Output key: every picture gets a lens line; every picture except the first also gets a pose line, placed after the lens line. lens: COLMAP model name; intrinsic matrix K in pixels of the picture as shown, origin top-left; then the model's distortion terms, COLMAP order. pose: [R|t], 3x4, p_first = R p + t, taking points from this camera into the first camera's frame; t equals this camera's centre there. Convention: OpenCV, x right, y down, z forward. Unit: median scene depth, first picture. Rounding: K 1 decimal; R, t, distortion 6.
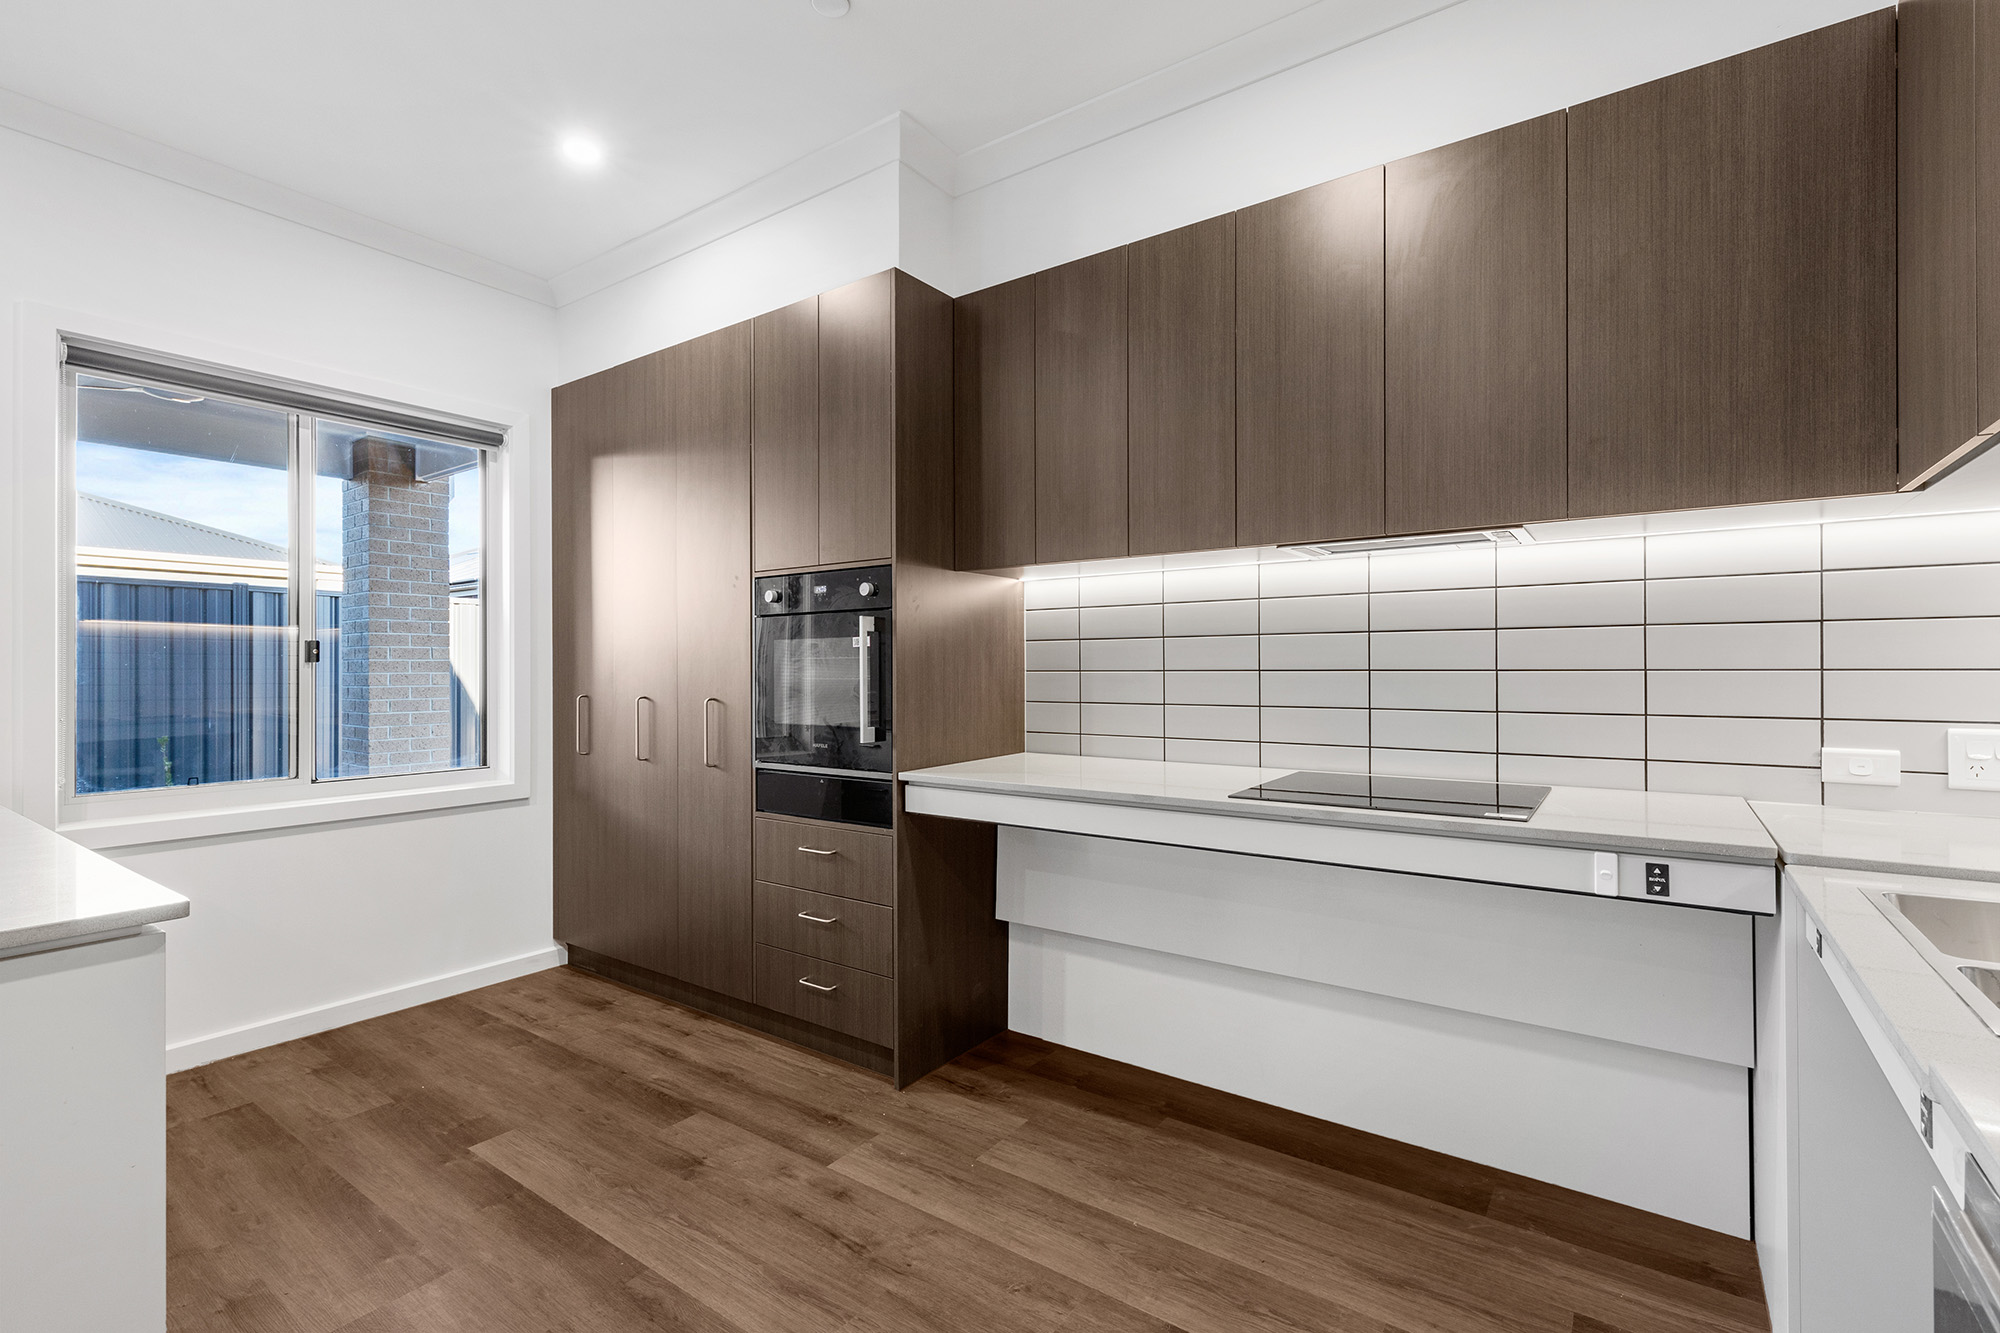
lens RADIAL K [[897.9, 0, 1003.4], [0, 897.9, 667.0], [0, 0, 1]] dist [0.002702, -0.000912]
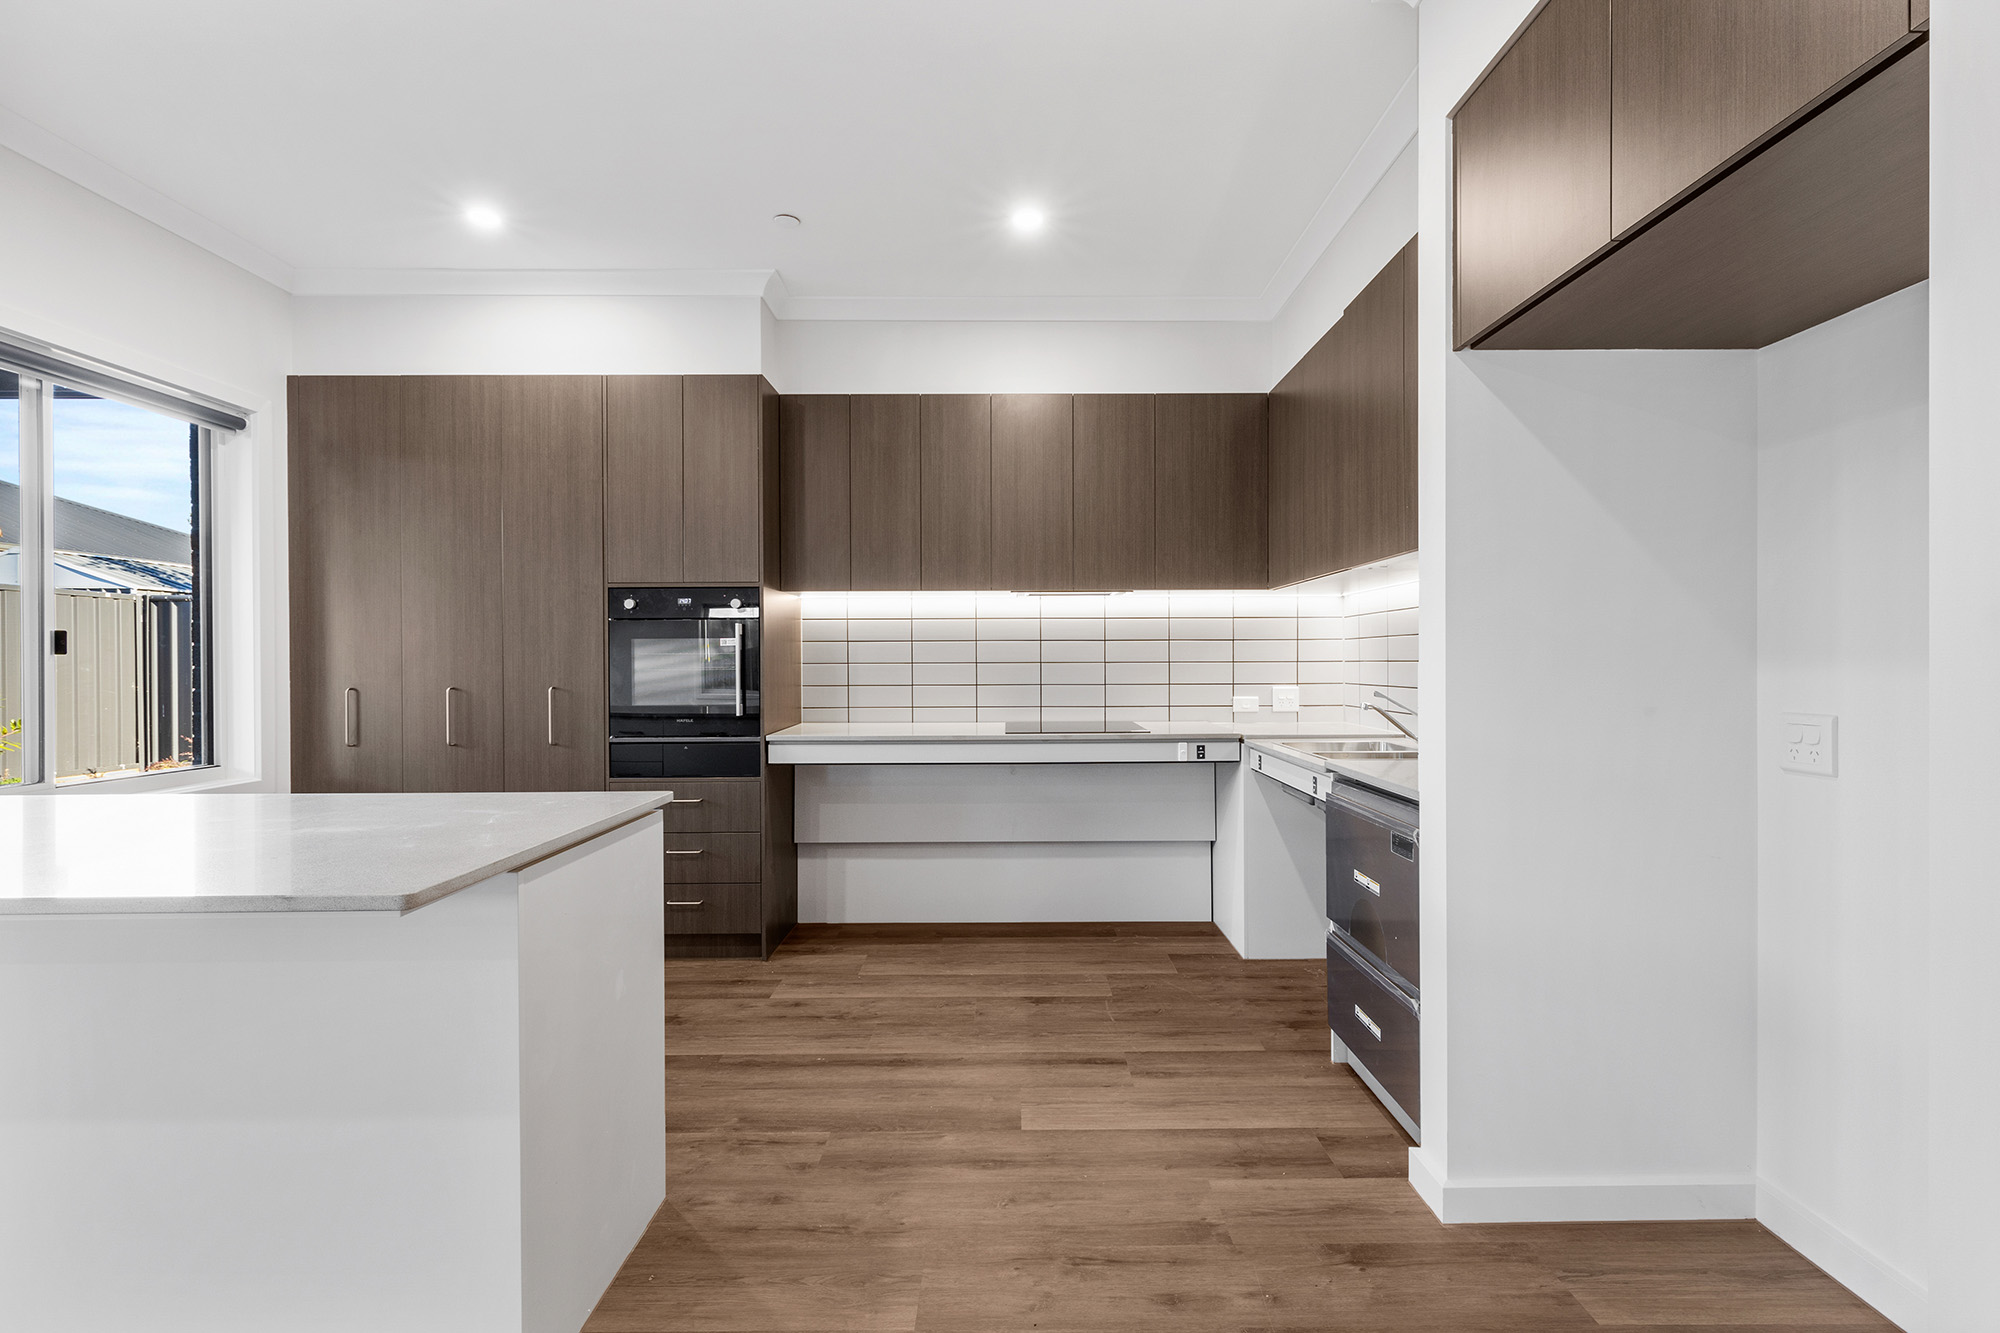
lens RADIAL K [[897.9, 0, 1013.1], [0, 897.9, 667.0], [0, 0, 1]] dist [0.002702, -0.000912]
pose [[0.812895, -0.003966, 0.582397, -0.616419], [-0.000023, 0.999977, 0.006841, 0.000505], [-0.582410, -0.005574, 0.812876, -0.365535]]
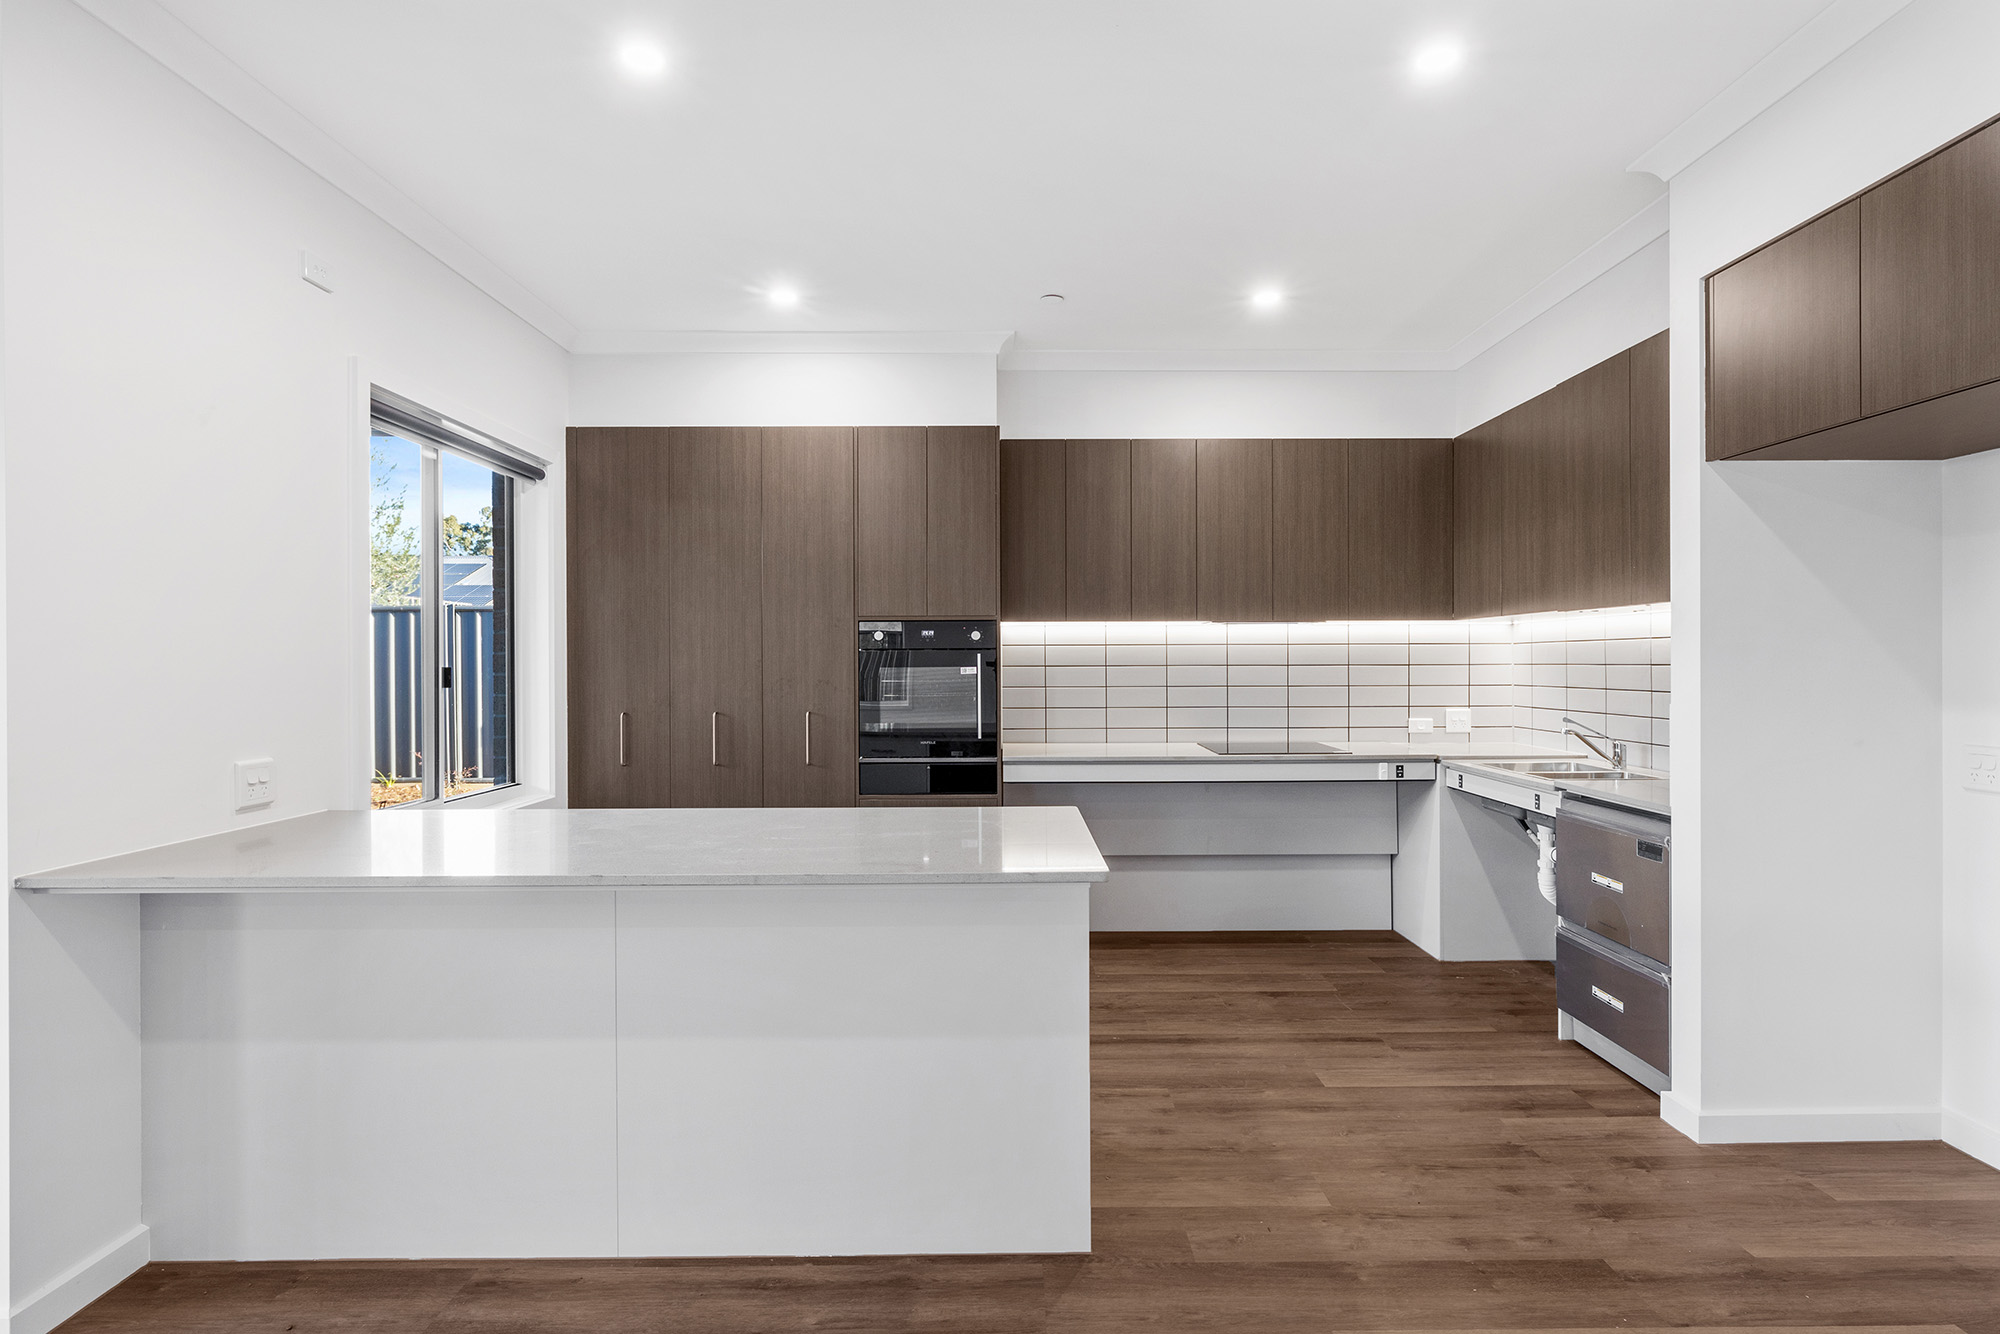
lens RADIAL K [[1010.2, 0, 1018.6], [0, 1010.2, 667.2], [0, 0, 1]] dist [-0.003168, 0.000111]
pose [[0.812285, -0.002424, 0.583256, -1.093669], [-0.000456, 0.999988, 0.004792, -0.042606], [-0.583261, -0.004159, 0.812274, -0.414393]]
